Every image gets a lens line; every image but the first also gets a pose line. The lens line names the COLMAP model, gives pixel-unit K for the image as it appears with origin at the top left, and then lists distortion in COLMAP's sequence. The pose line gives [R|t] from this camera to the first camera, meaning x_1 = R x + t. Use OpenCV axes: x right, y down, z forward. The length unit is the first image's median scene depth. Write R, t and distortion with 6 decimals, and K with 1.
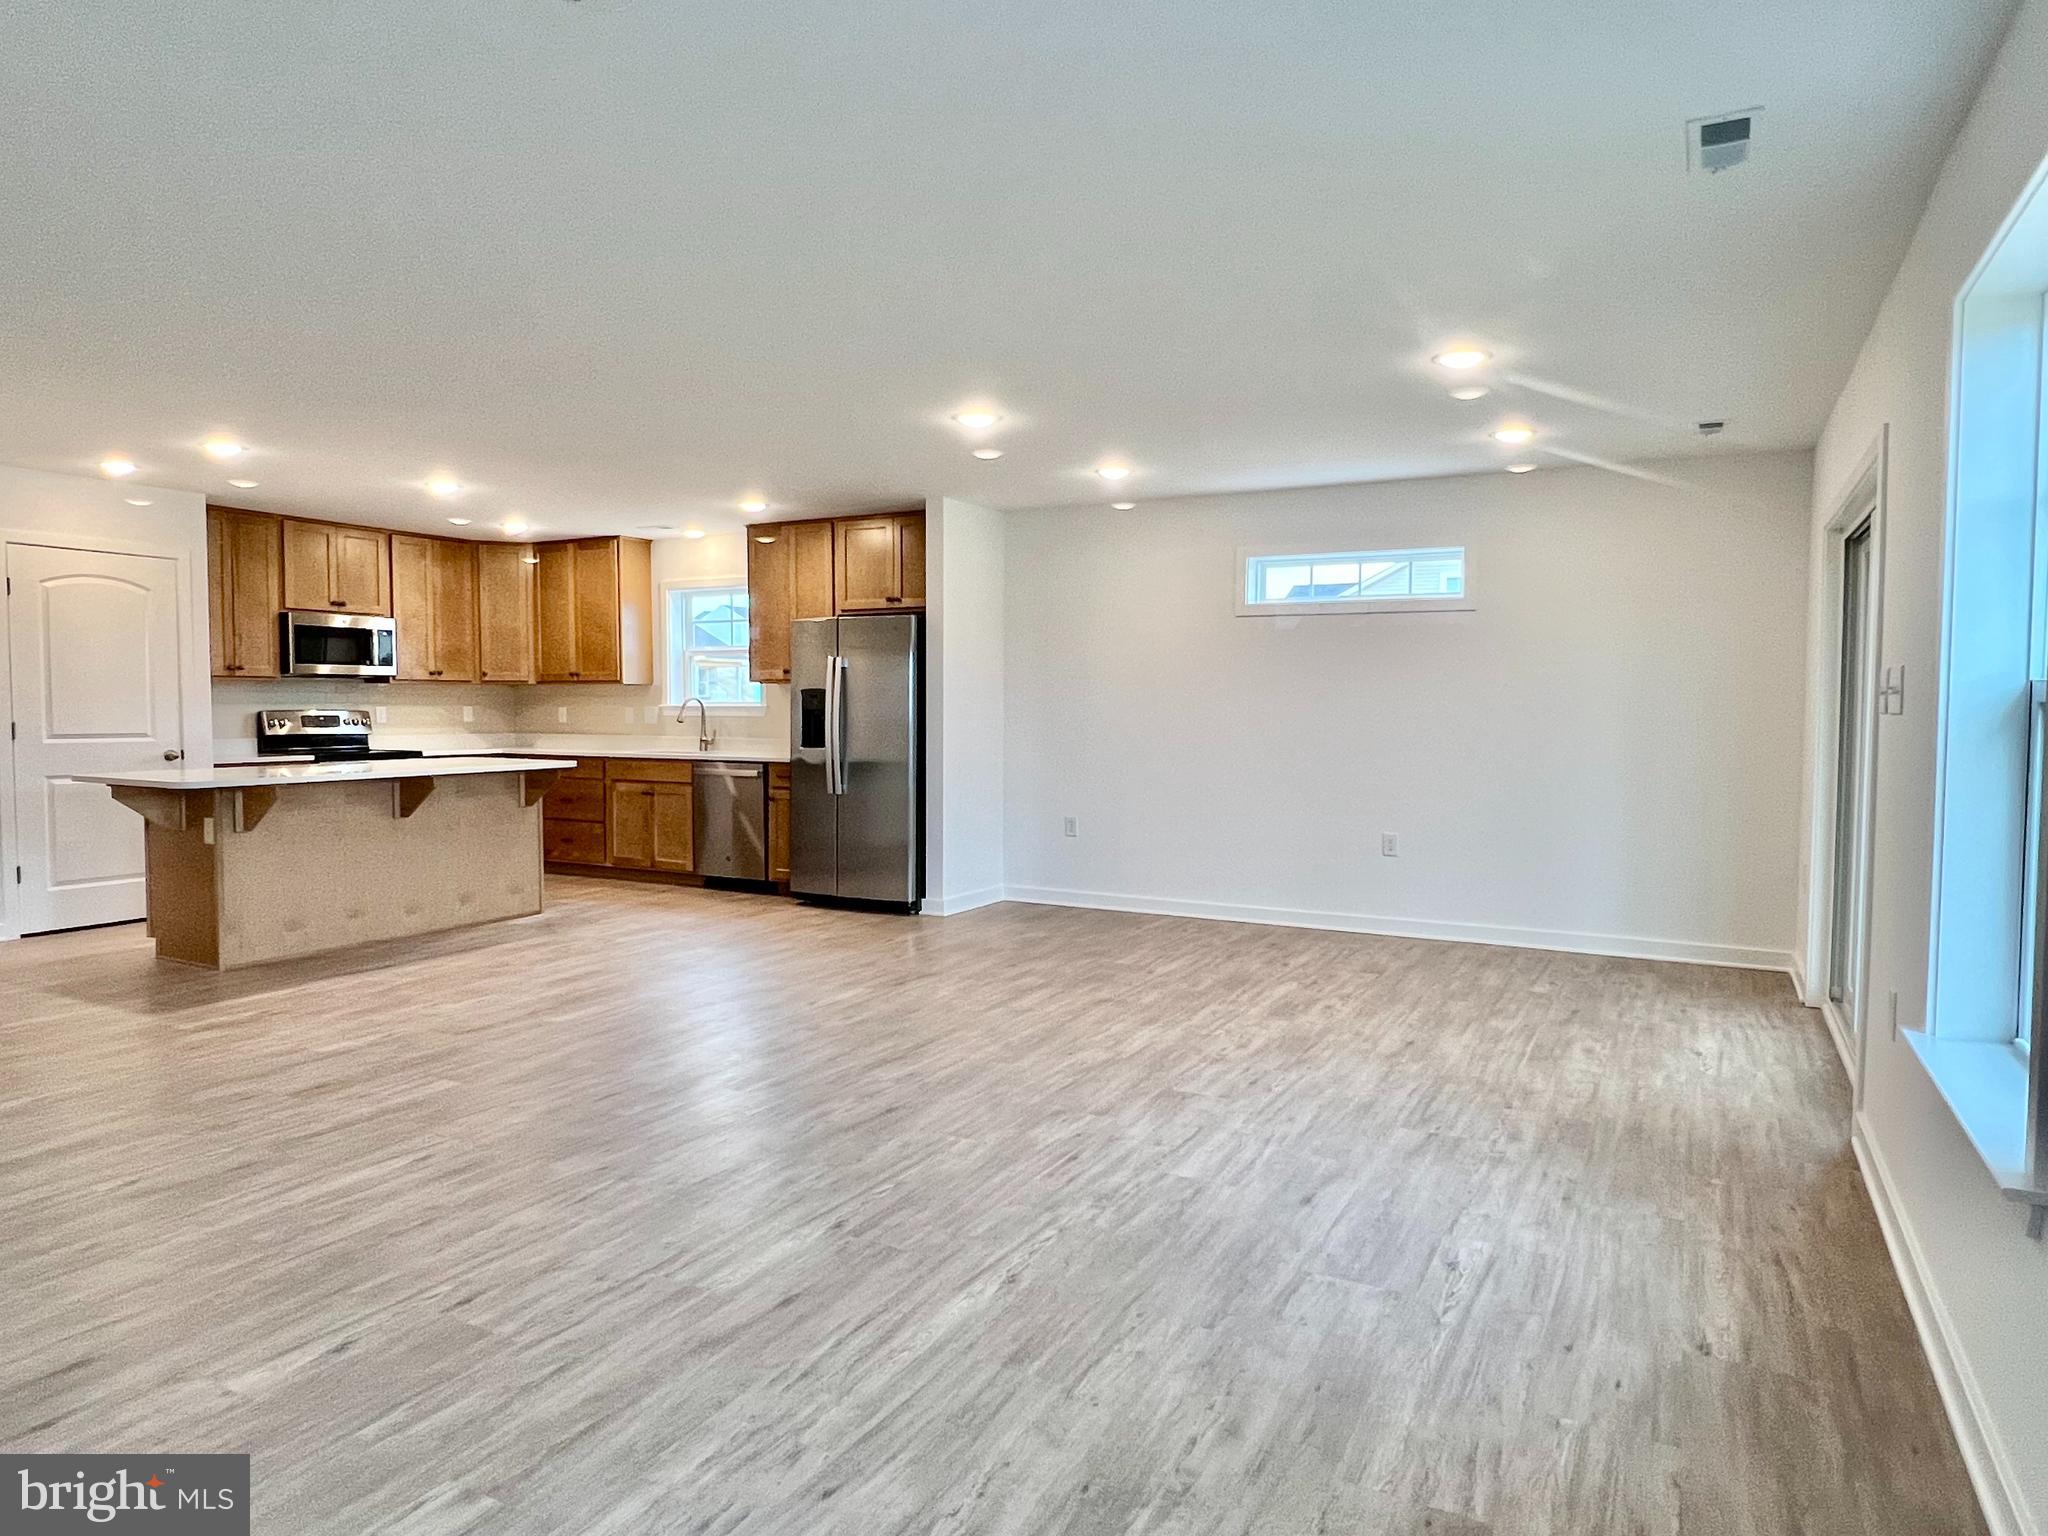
lens RADIAL K [[1248.1, 0, 1018.9], [0, 1248.1, 760.0], [0, 0, 1]] dist [-0.003019, 0.000181]
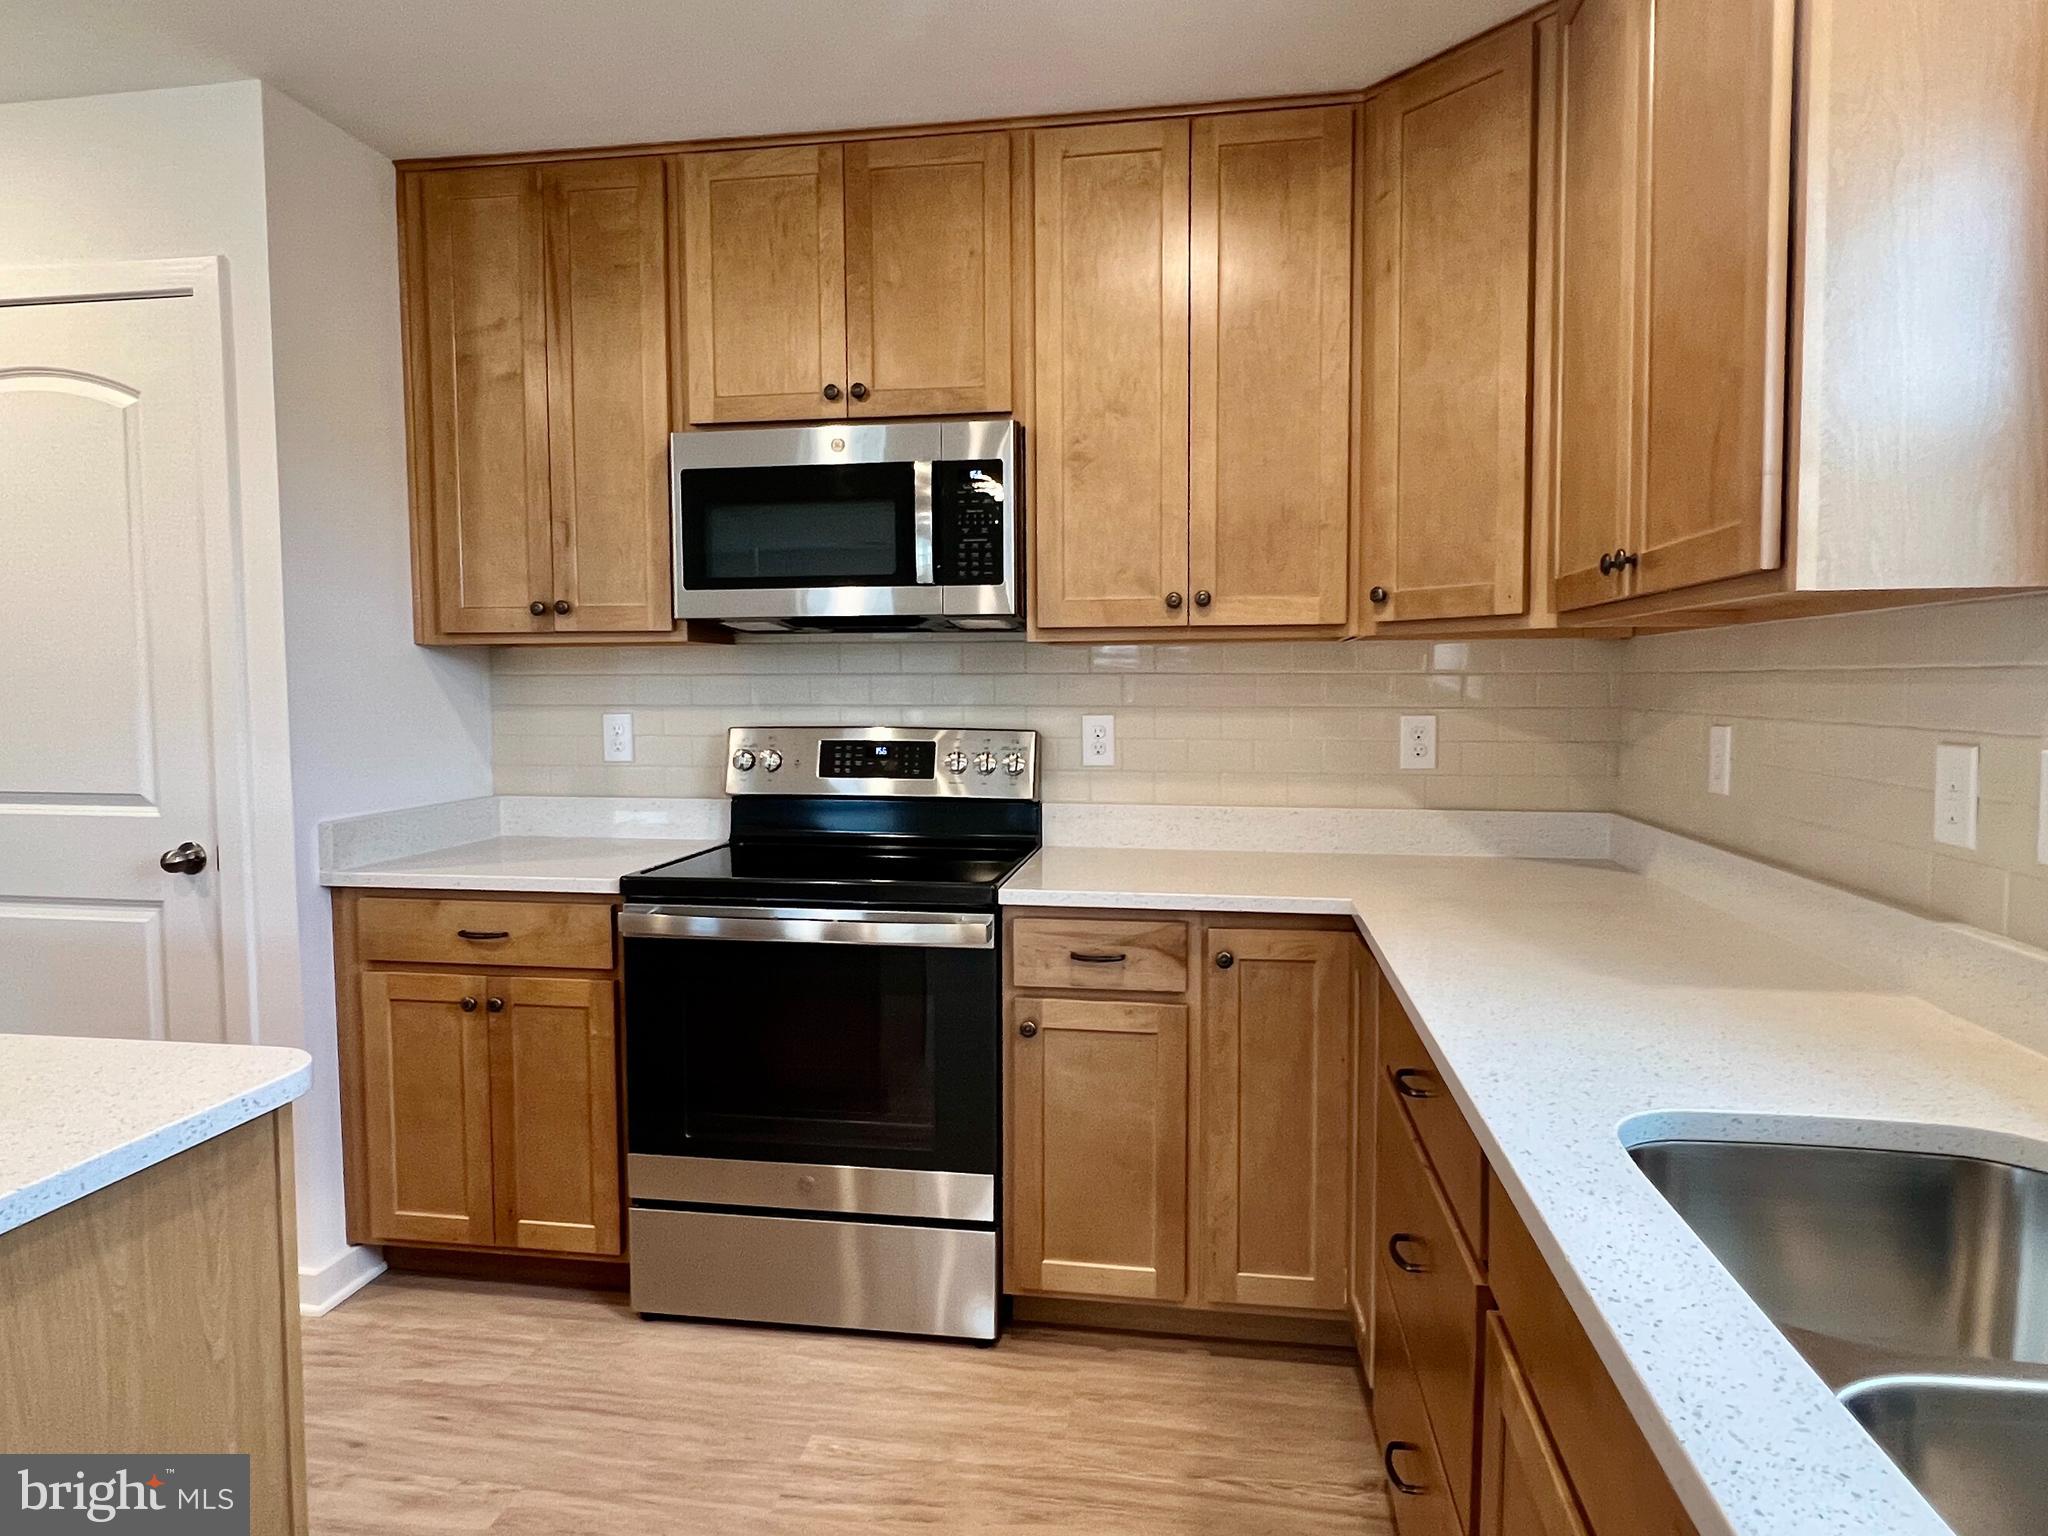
lens RADIAL K [[1248.1, 0, 1018.9], [0, 1248.1, 760.0], [0, 0, 1]] dist [-0.003019, 0.000181]
pose [[0.329421, 0.071805, -0.941449, -0.388950], [-0.039158, 0.997285, 0.062362, -0.092174], [0.943371, 0.016322, 0.331338, 1.603277]]
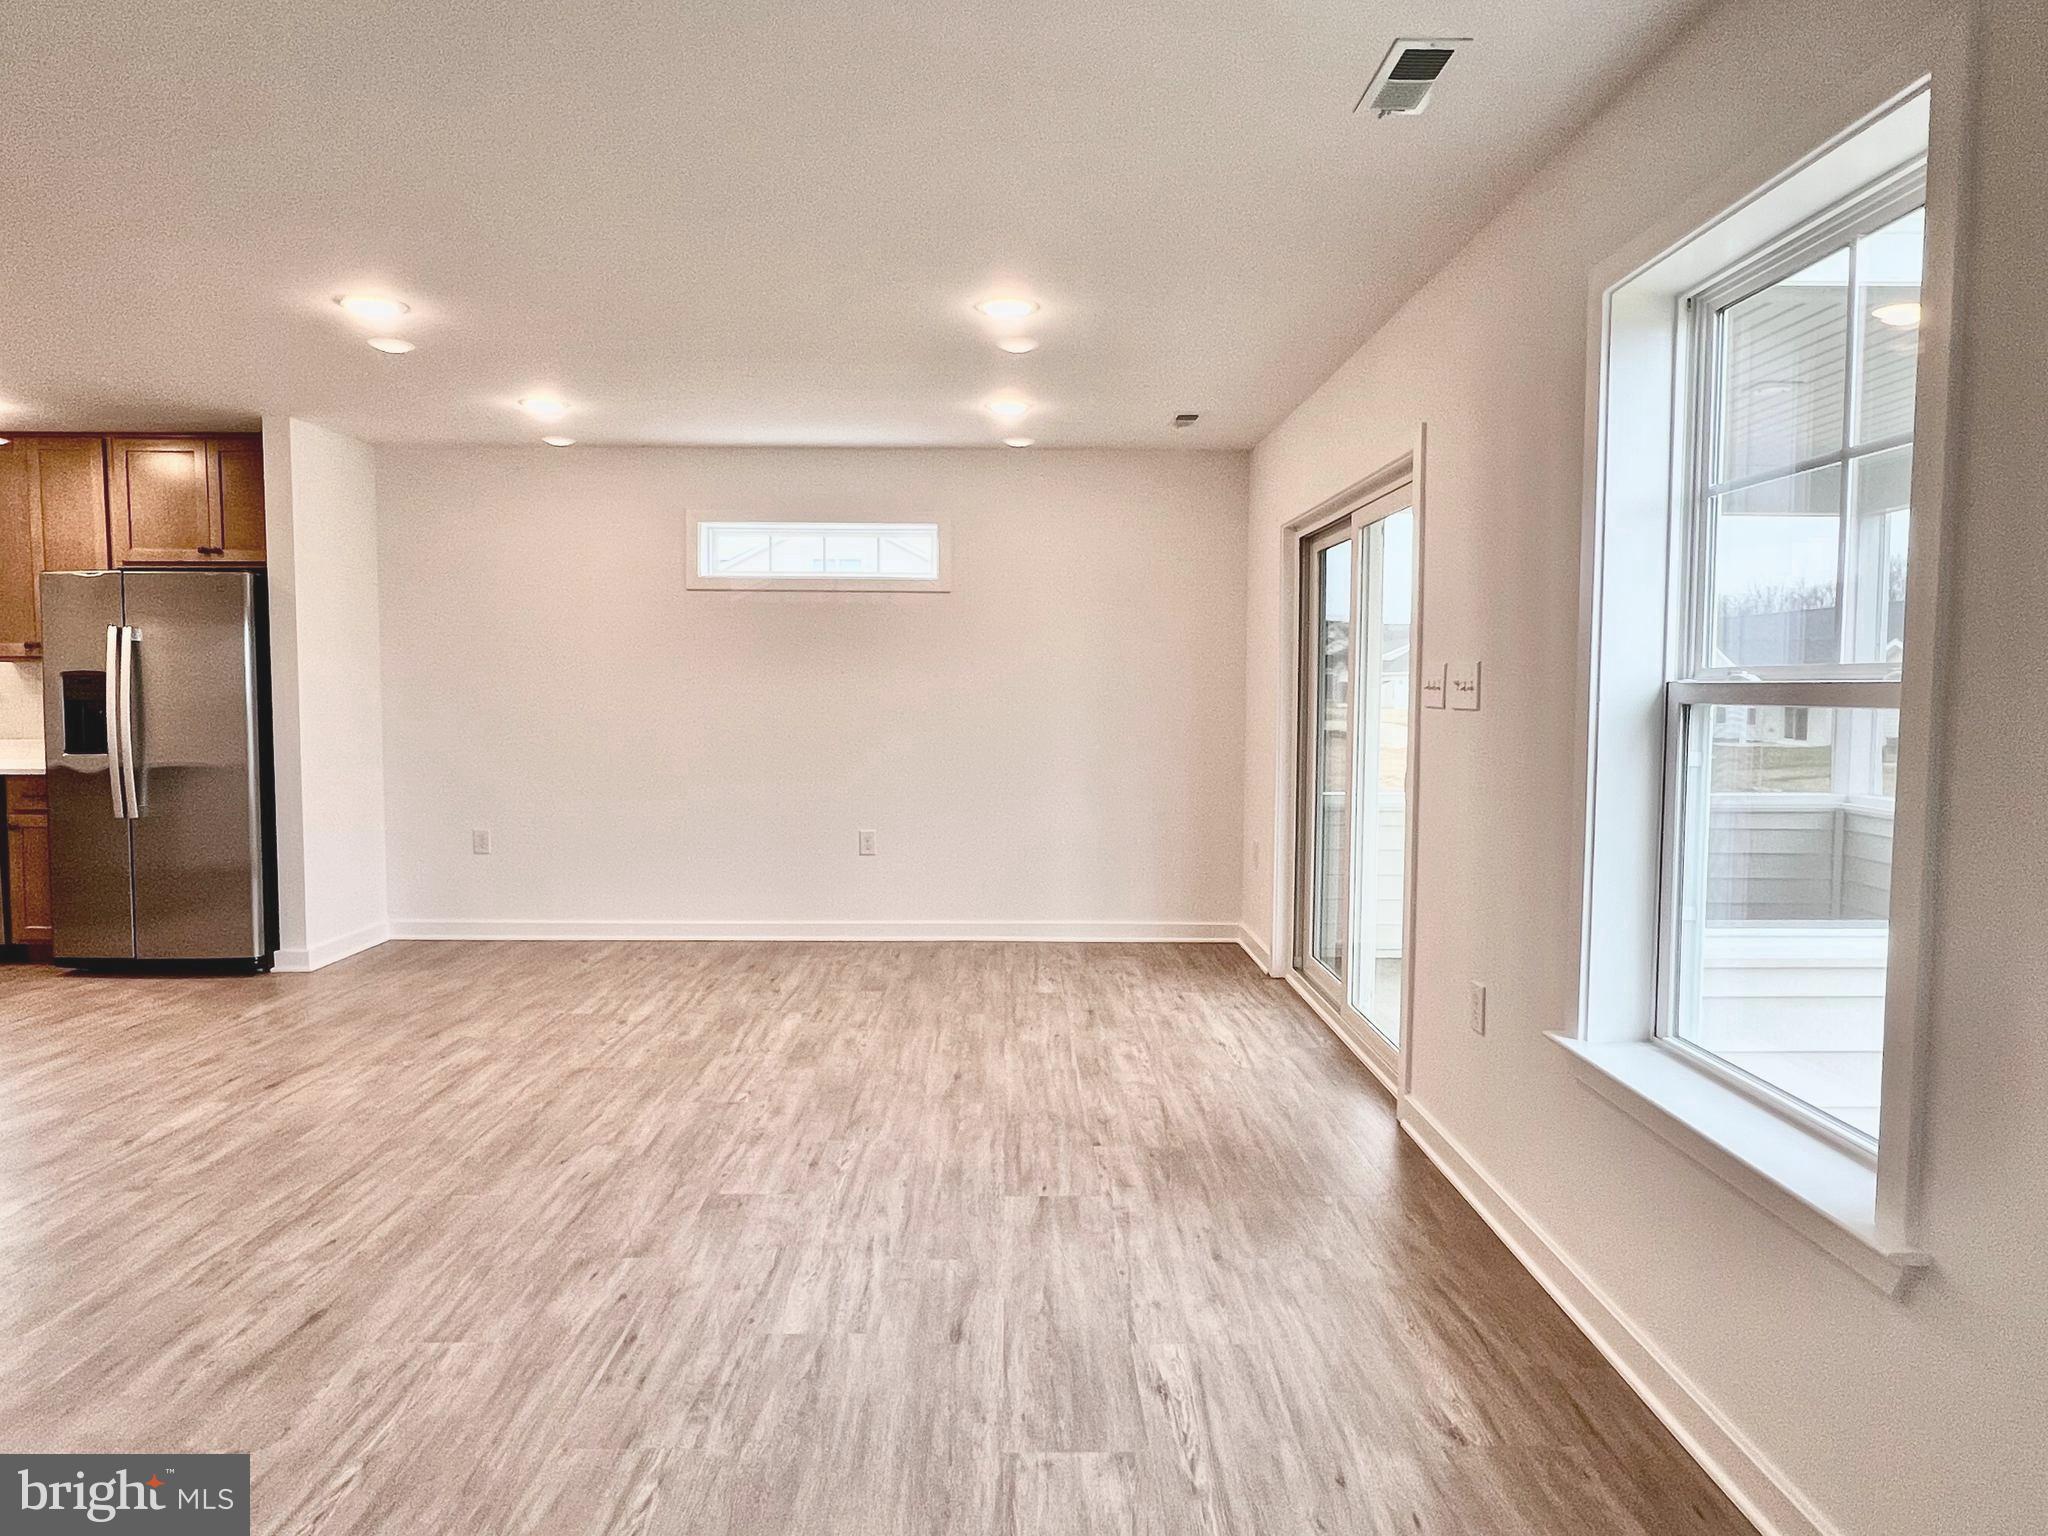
lens RADIAL K [[1248.1, 0, 1018.9], [0, 1248.1, 760.0], [0, 0, 1]] dist [-0.003019, 0.000181]
pose [[0.874301, -0.030558, 0.484422, -0.068313], [0.021658, 0.999478, 0.023958, -0.018284], [-0.484901, -0.010455, 0.874507, 0.186310]]
